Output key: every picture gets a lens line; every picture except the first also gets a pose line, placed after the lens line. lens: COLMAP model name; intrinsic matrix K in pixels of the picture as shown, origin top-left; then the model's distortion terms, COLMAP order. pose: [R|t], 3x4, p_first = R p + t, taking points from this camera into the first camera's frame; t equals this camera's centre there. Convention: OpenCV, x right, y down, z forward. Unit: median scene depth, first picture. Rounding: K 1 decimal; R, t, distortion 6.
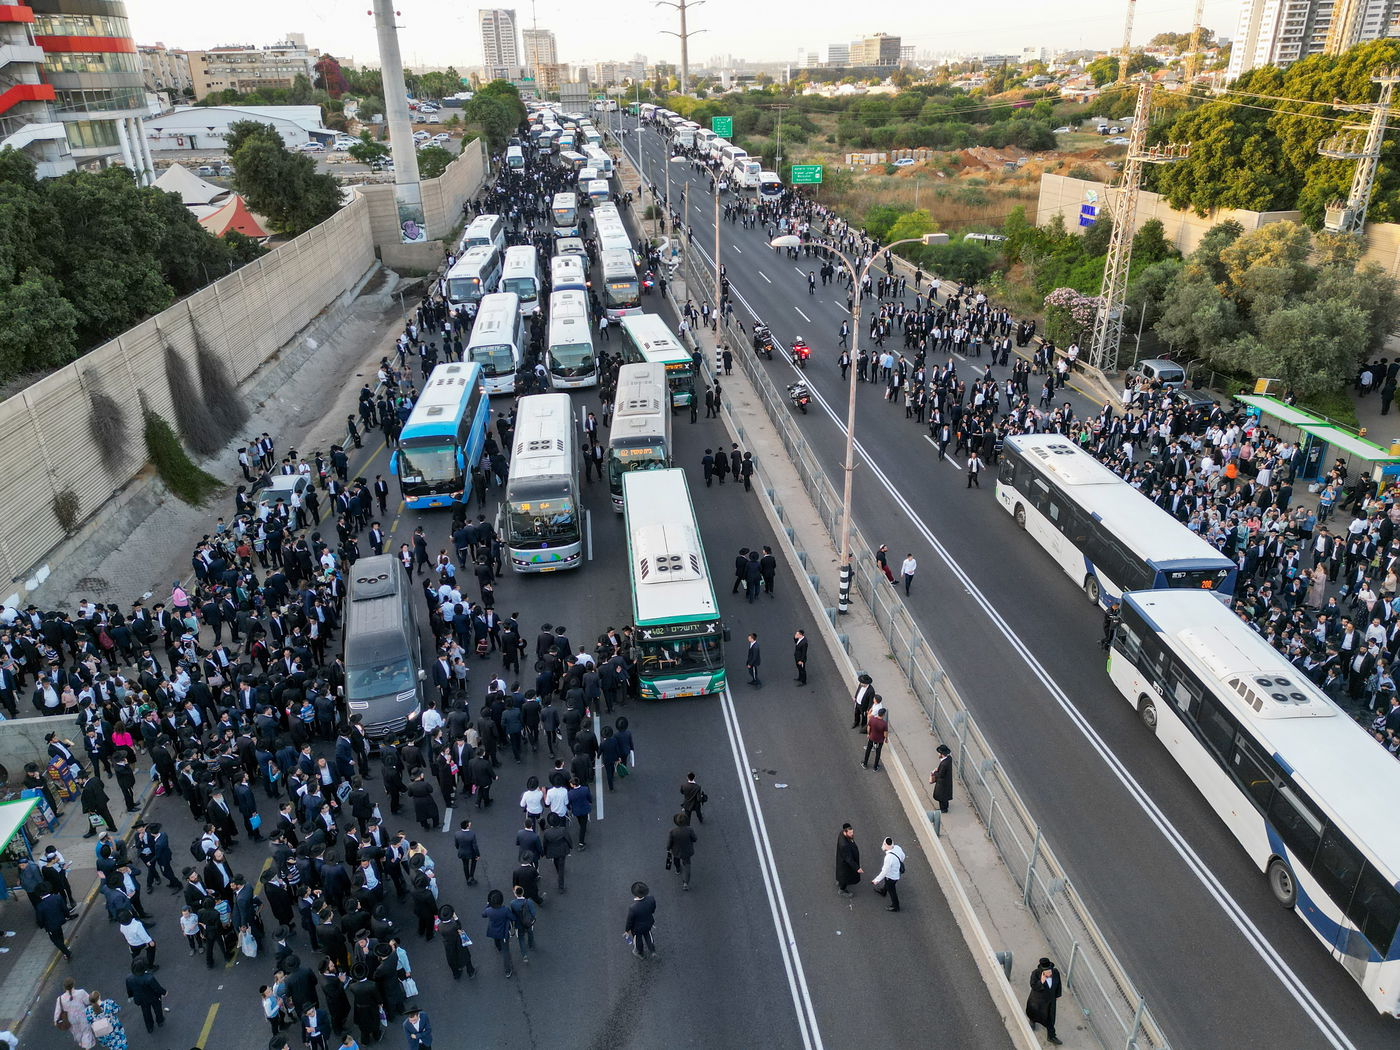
lens RADIAL K [[998.5, 0, 700.0], [0, 998.5, 525.0], [0, 0, 1]] dist [0.069081, -0.061992]
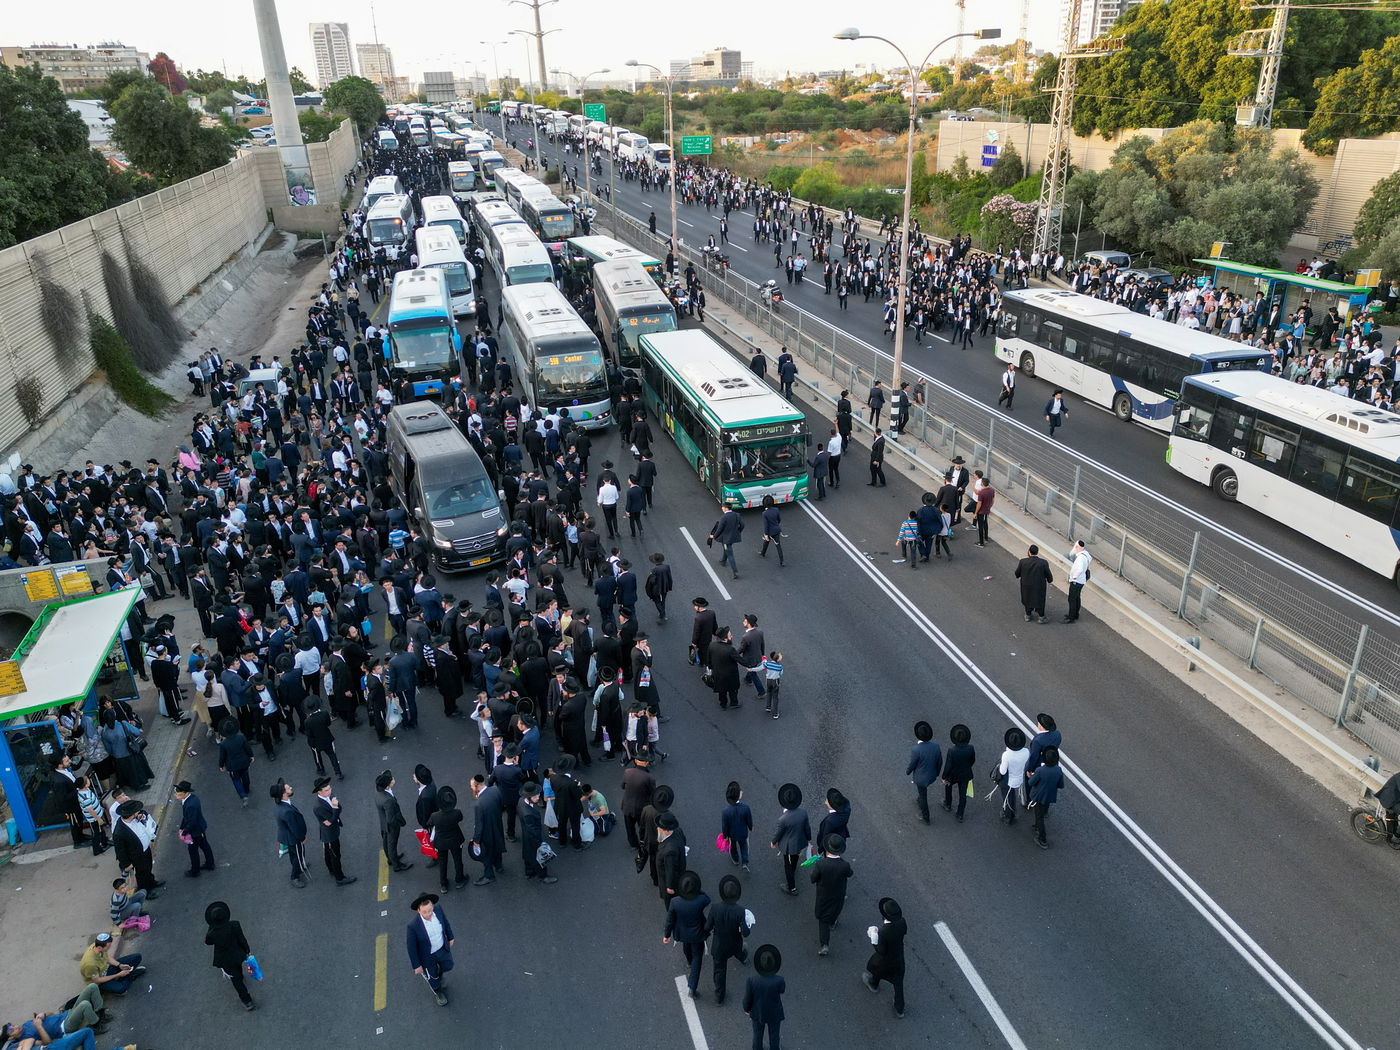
lens RADIAL K [[998.5, 0, 700.0], [0, 998.5, 525.0], [0, 0, 1]] dist [0.069081, -0.061992]
pose [[0.989557, -0.063934, 0.129188, -0.080637], [0.065872, 0.997770, -0.010785, 0.074952], [-0.128210, 0.019182, 0.991562, 0.015033]]
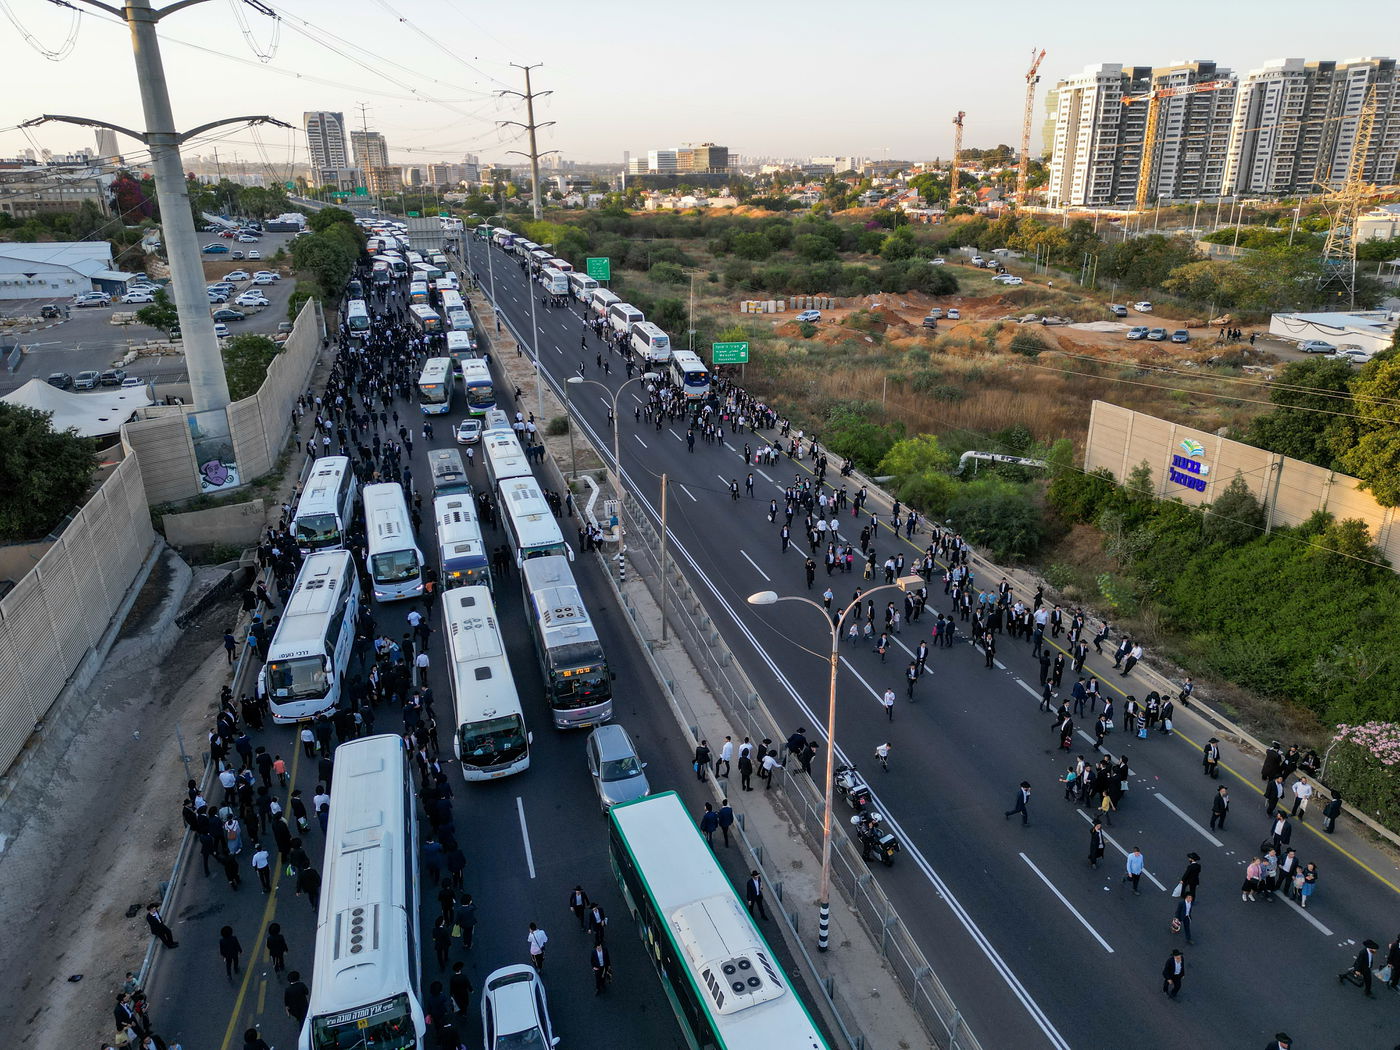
lens RADIAL K [[979.7, 0, 700.0], [0, 979.7, 525.0], [0, 0, 1]] dist [0.078006, -0.076844]
pose [[0.987097, -0.044686, 0.153759, -0.089088], [0.056696, 0.995598, -0.074631, -0.265664], [-0.149747, 0.082386, 0.985286, 0.391891]]
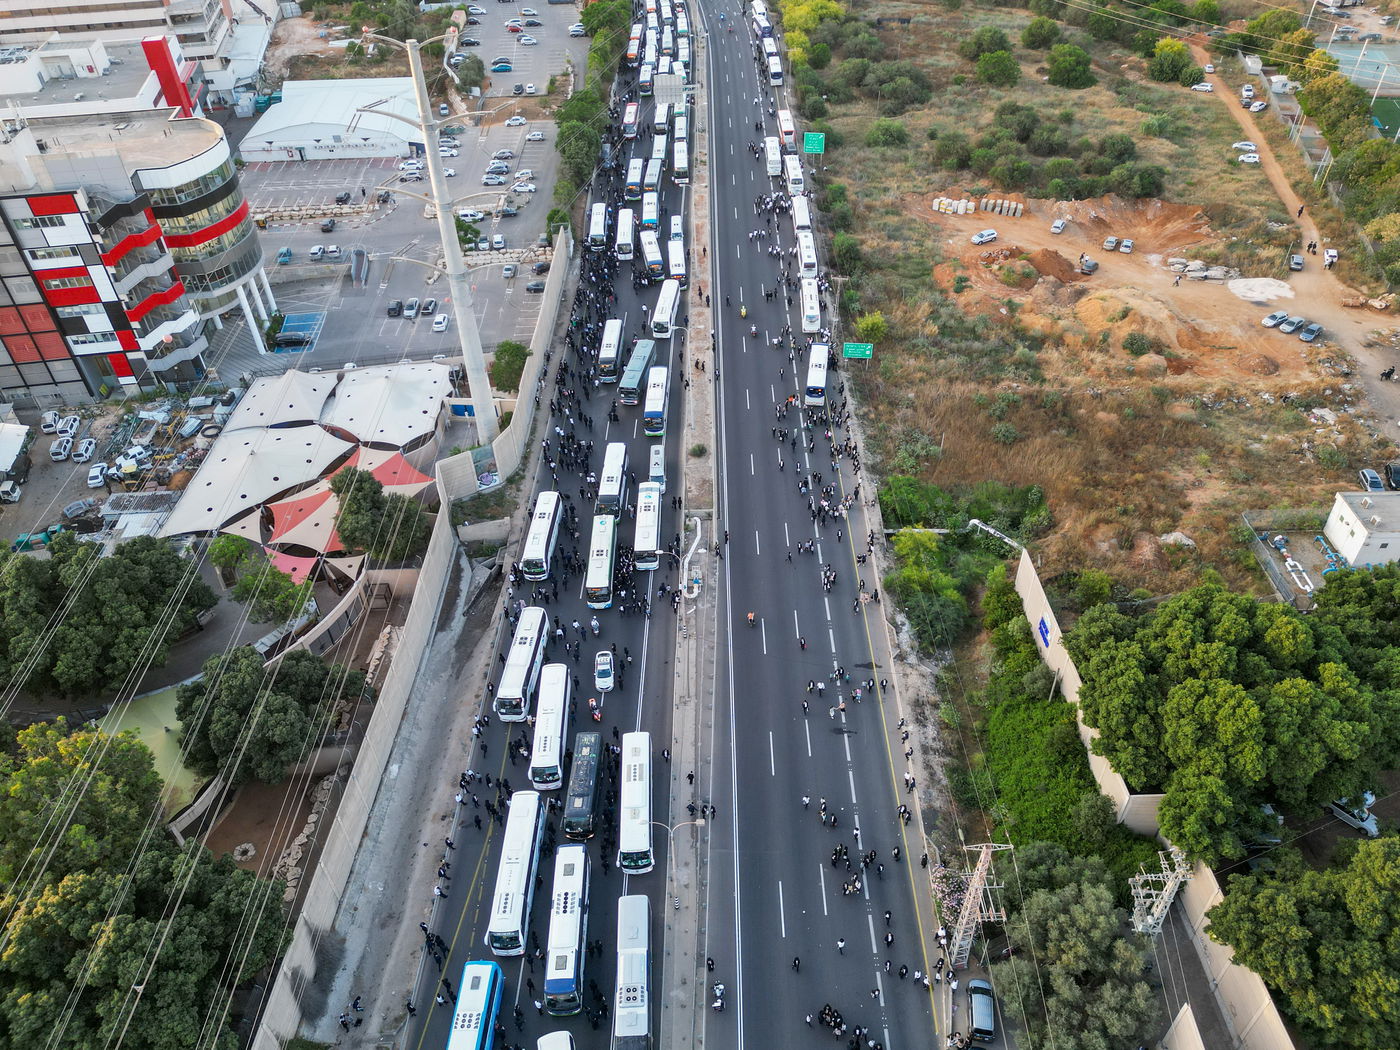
lens RADIAL K [[998.5, 0, 700.0], [0, 998.5, 525.0], [0, 0, 1]] dist [0.069081, -0.061992]
pose [[0.991252, 0.082911, -0.102694, 0.117050], [-0.051410, 0.959160, 0.278154, -0.821043], [0.121562, -0.270441, 0.955031, -0.127433]]
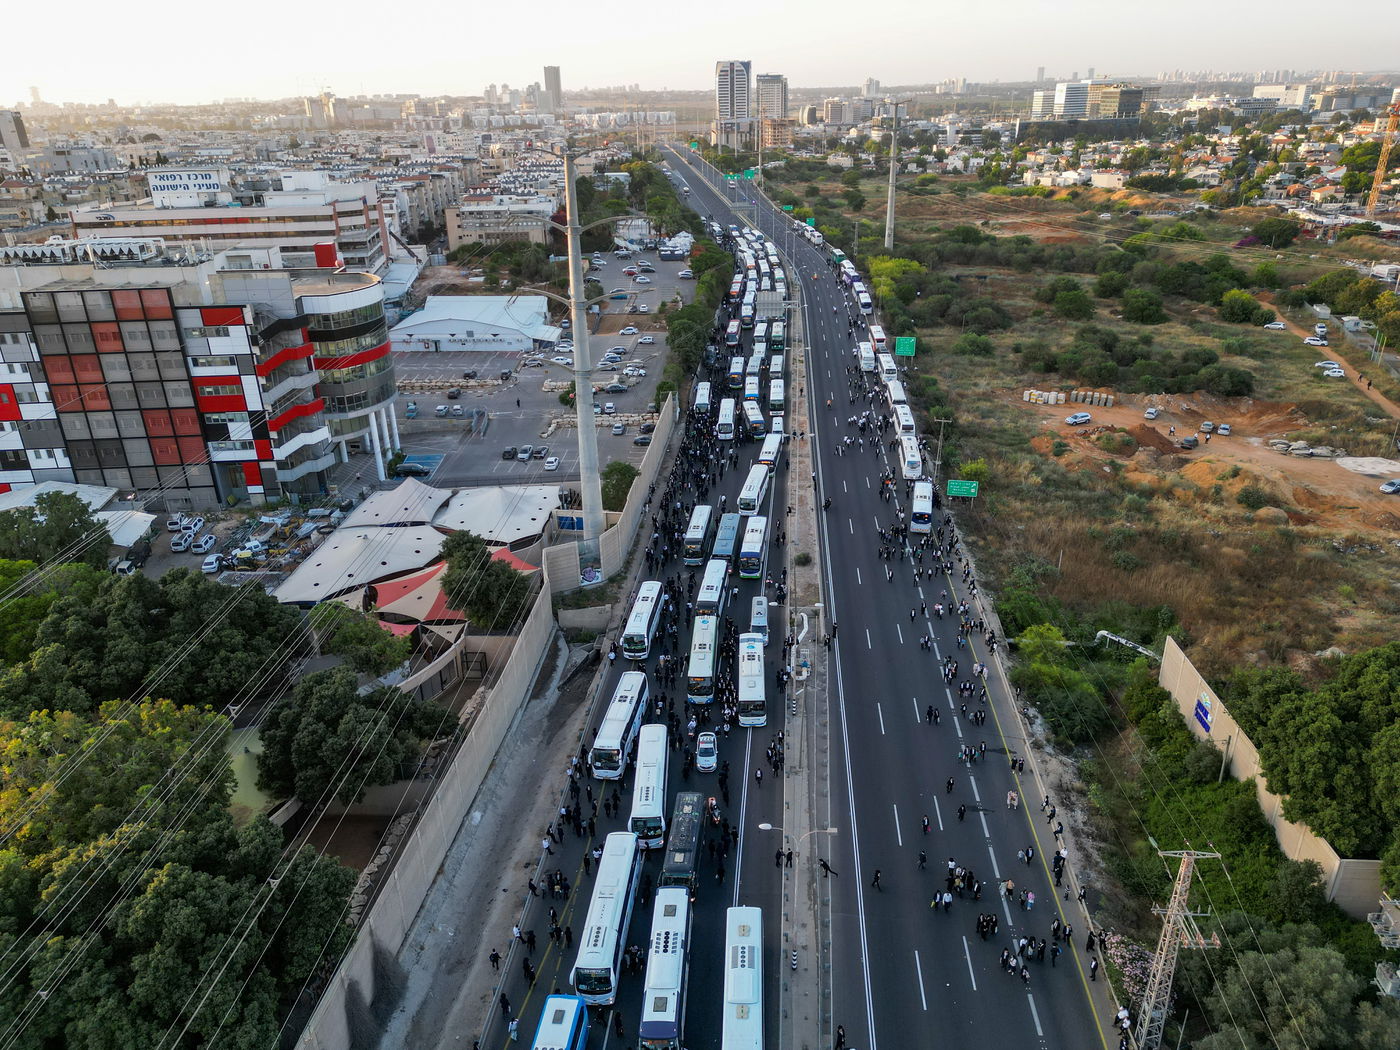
lens RADIAL K [[979.7, 0, 700.0], [0, 979.7, 525.0], [0, 0, 1]] dist [0.078006, -0.076844]
pose [[0.977631, 0.089041, -0.190551, 0.067082], [-0.090355, 0.995908, 0.001801, -0.516916], [0.189932, 0.015457, 0.981676, -0.112429]]
